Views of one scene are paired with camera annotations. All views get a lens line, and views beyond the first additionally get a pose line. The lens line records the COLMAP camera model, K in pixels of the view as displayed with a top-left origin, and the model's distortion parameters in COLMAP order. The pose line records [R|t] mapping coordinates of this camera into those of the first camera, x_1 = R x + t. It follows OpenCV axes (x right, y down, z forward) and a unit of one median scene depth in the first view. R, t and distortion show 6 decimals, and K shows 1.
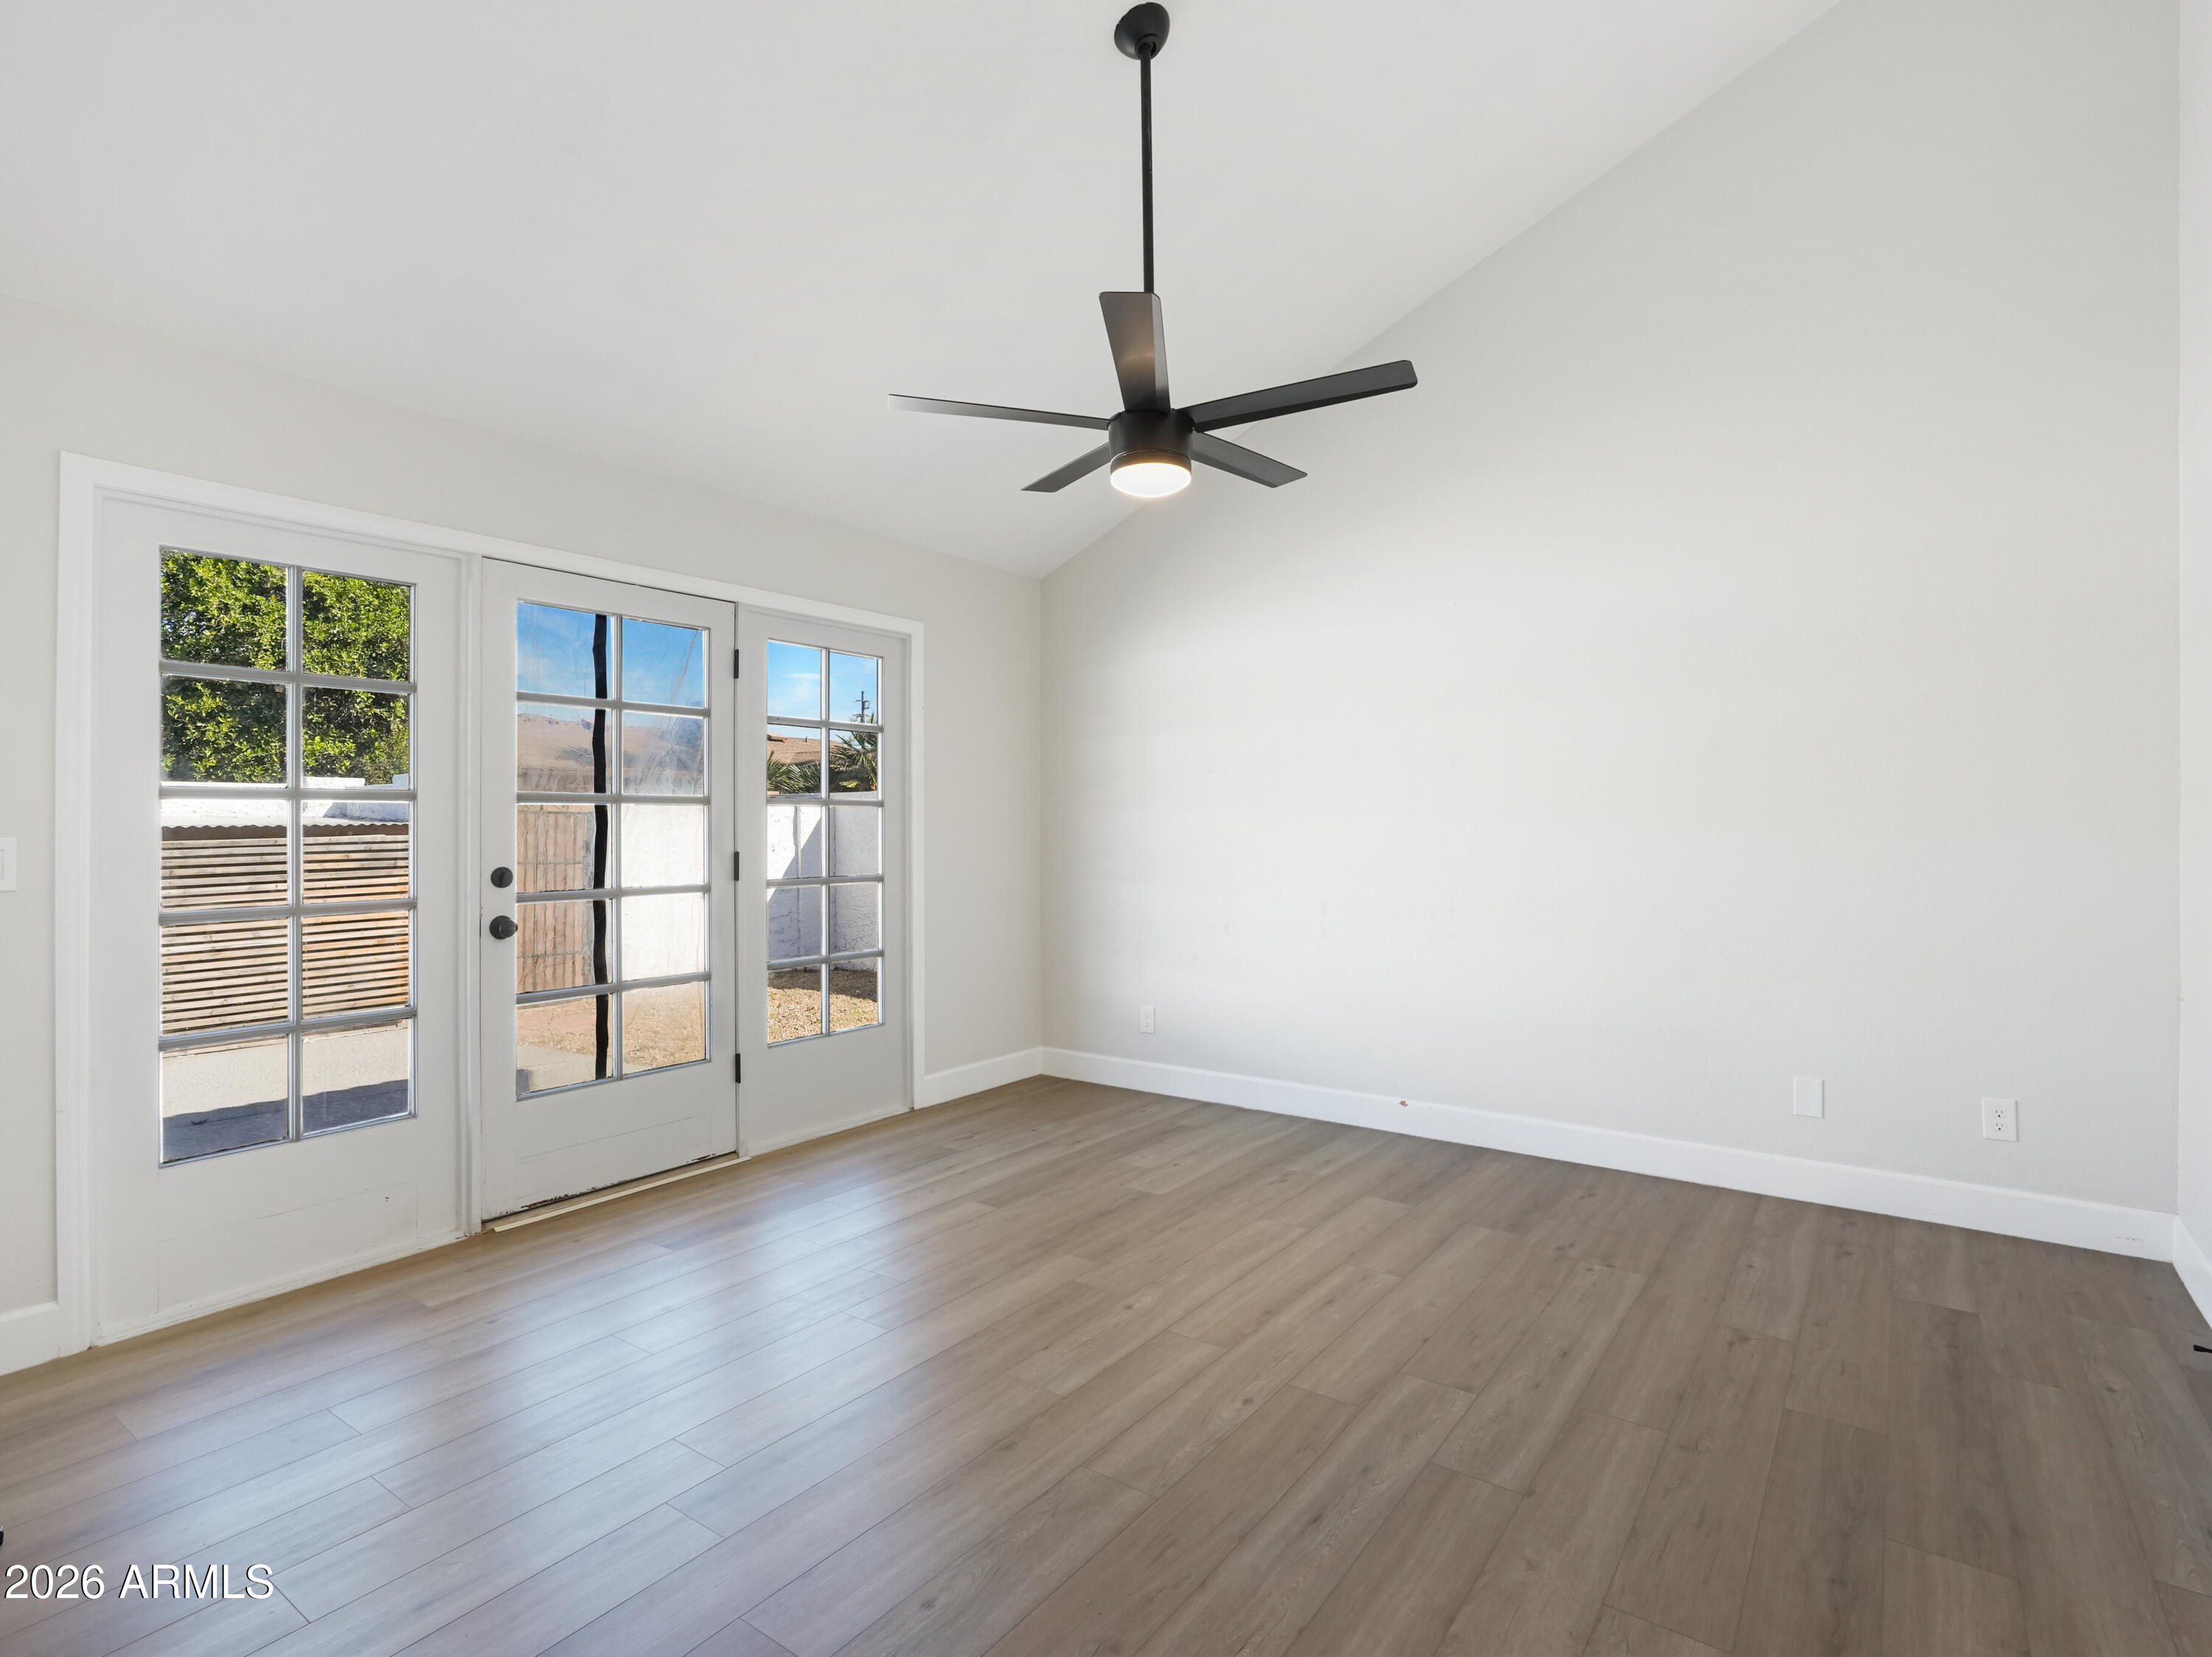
lens RADIAL K [[1141.0, 0, 1117.6], [0, 1141.0, 803.5], [0, 0, 1]] dist [-0.024045, 0.000927]
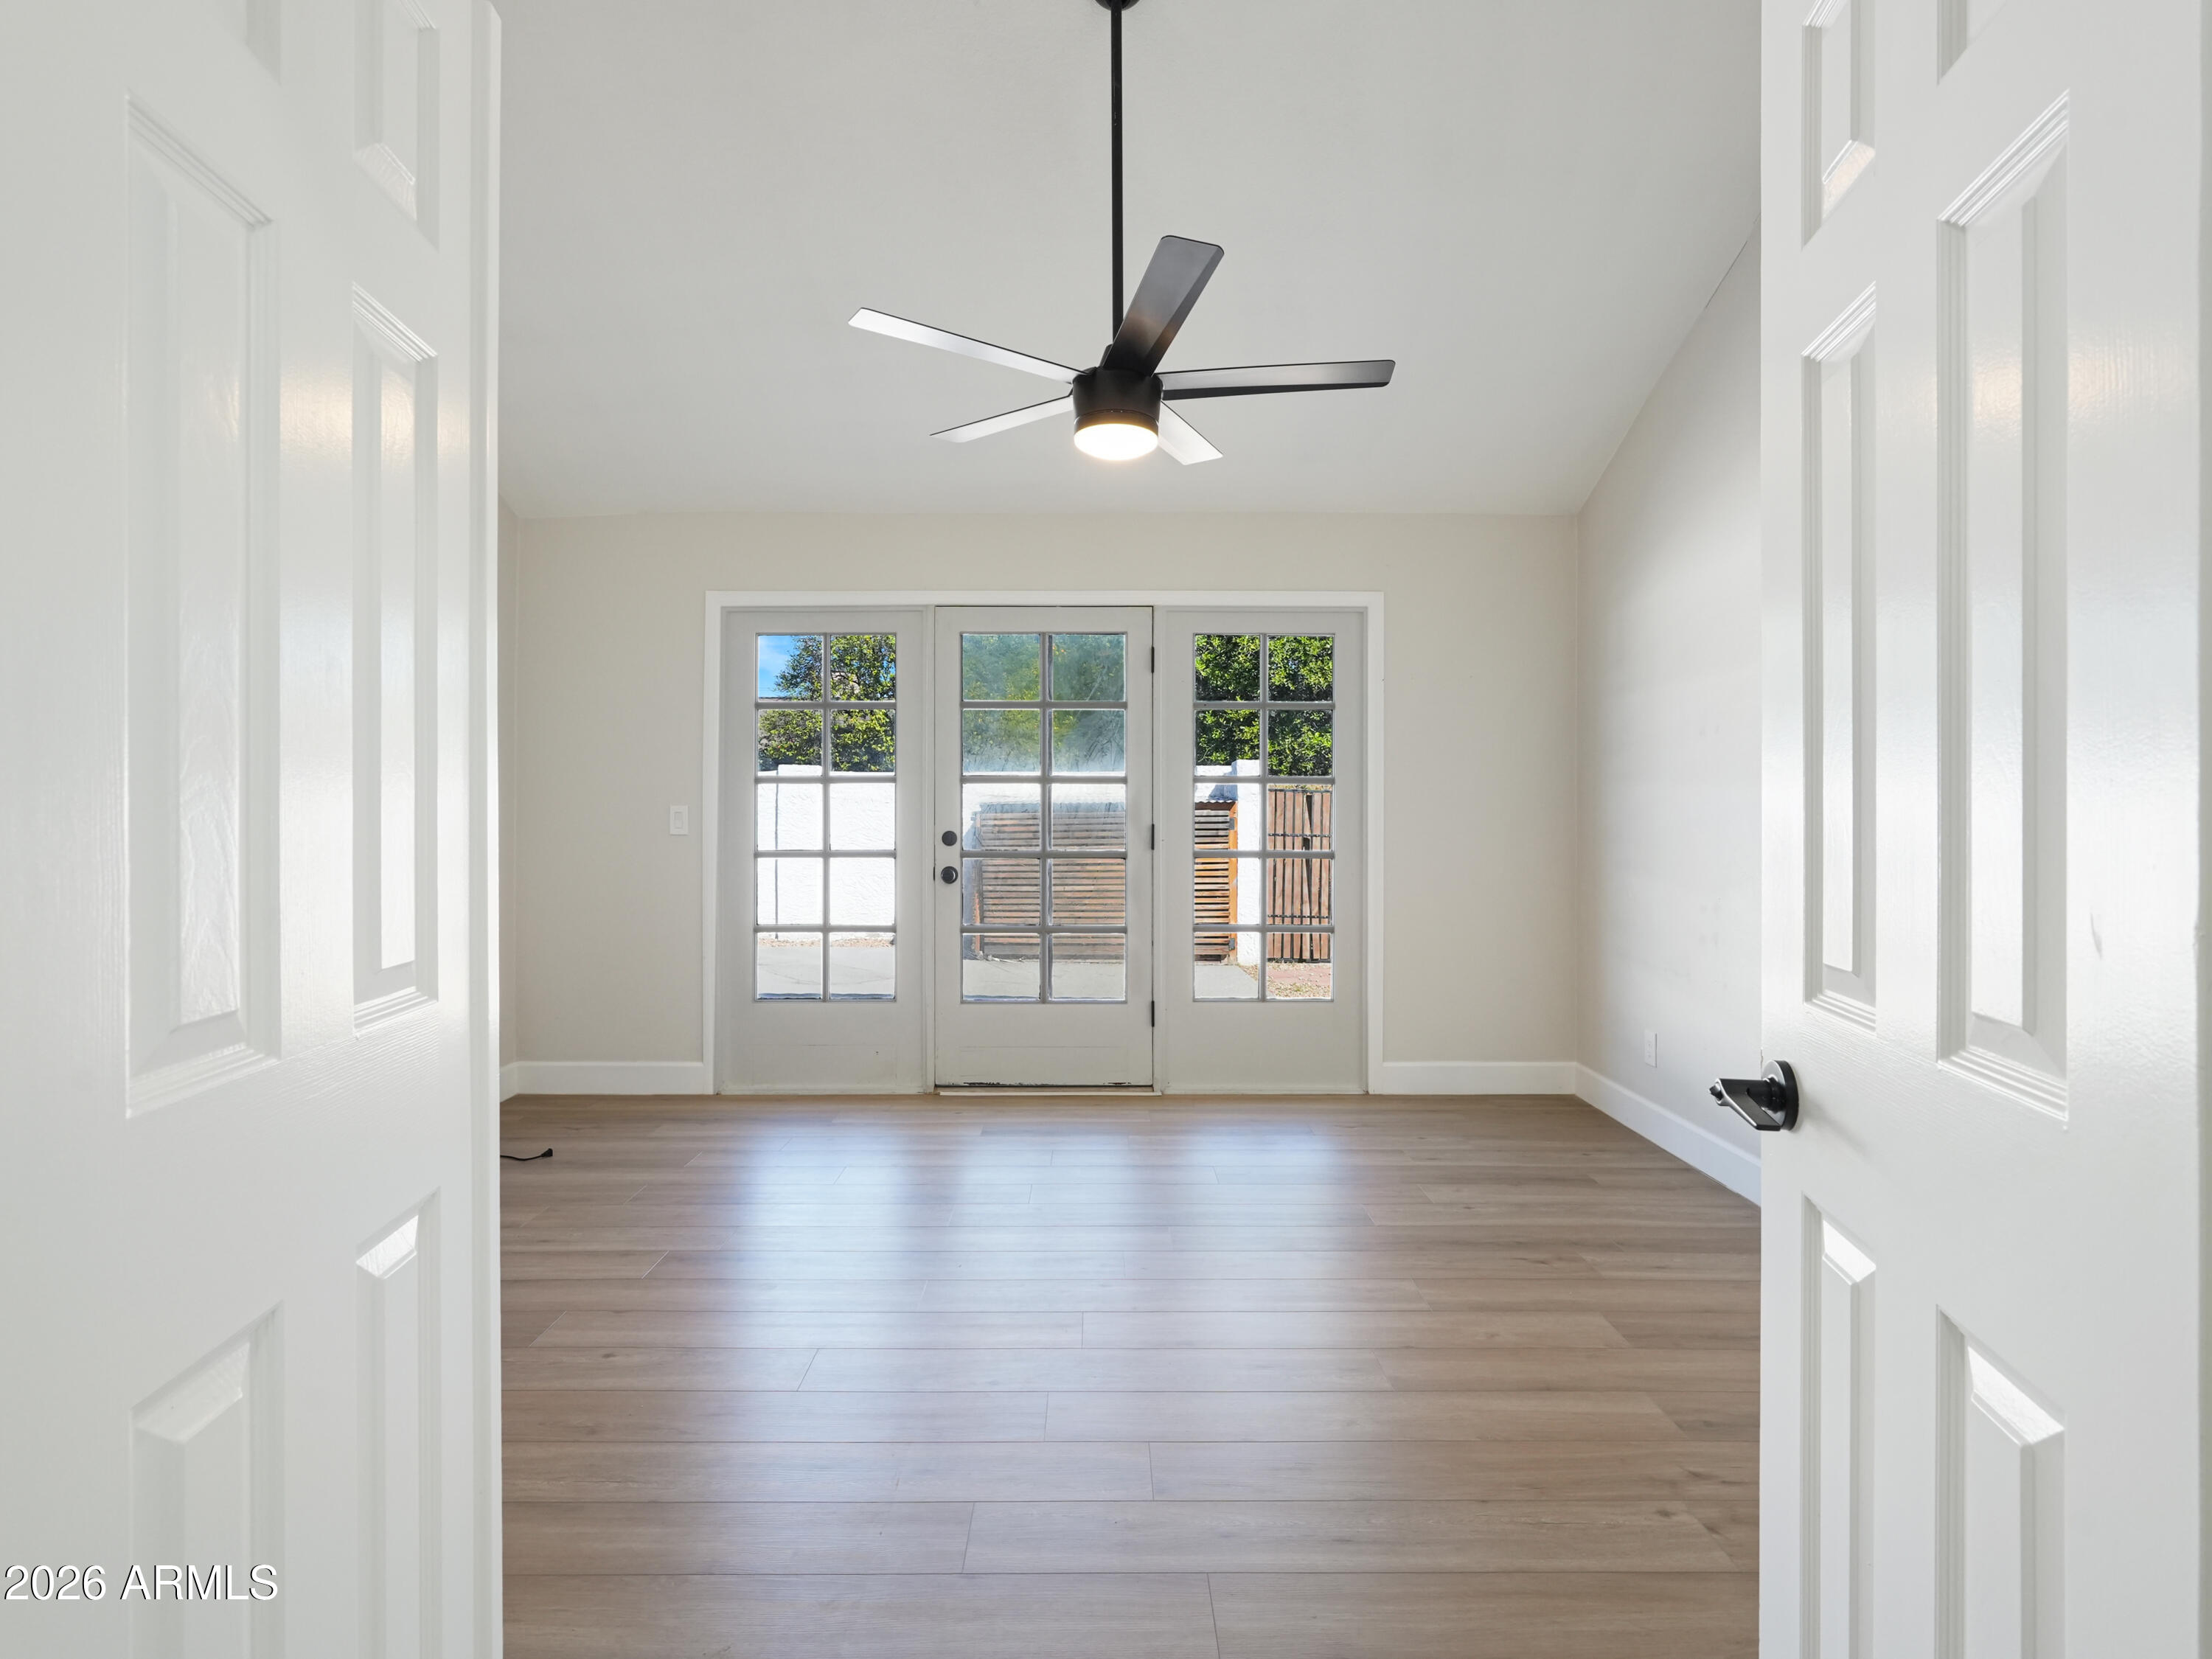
lens RADIAL K [[1141.0, 0, 1117.6], [0, 1141.0, 804.5], [0, 0, 1]] dist [-0.024045, 0.000927]
pose [[0.574621, 0.003899, -0.818411, 0.602073], [0.009777, 0.999885, 0.011629, 0.008867], [0.818361, -0.014683, 0.574516, 0.323545]]
